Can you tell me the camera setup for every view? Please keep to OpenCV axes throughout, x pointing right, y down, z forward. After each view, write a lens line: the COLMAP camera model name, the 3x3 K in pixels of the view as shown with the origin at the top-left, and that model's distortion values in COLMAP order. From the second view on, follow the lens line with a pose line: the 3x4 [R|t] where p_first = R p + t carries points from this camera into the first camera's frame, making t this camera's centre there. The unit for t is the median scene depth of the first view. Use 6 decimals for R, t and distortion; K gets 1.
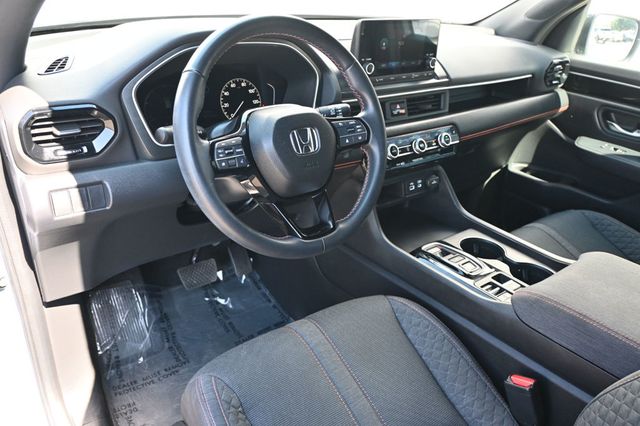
lens RADIAL K [[501.6, 0, 319.6], [0, 501.6, 214.1], [0, 0, 1]] dist [0.014816, 0.003391]
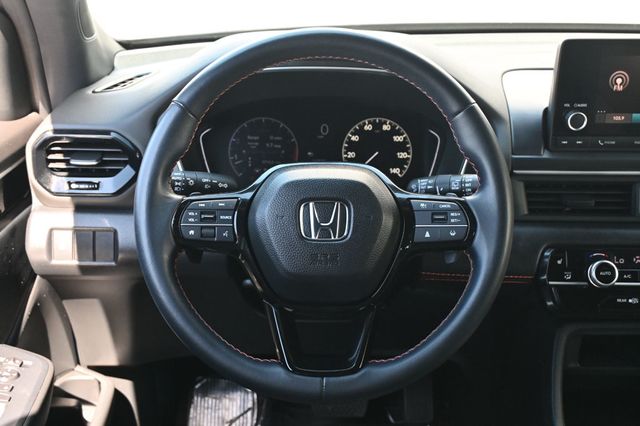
lens RADIAL K [[761.6, 0, 320.0], [0, 761.6, 212.3], [0, 0, 1]] dist [-0.009009, 0.000000]
pose [[0.787892, 0.159119, -0.594901, 0.480520], [-0.234722, 0.970712, -0.051230, -0.095148], [0.569325, 0.180000, 0.802165, 0.203295]]
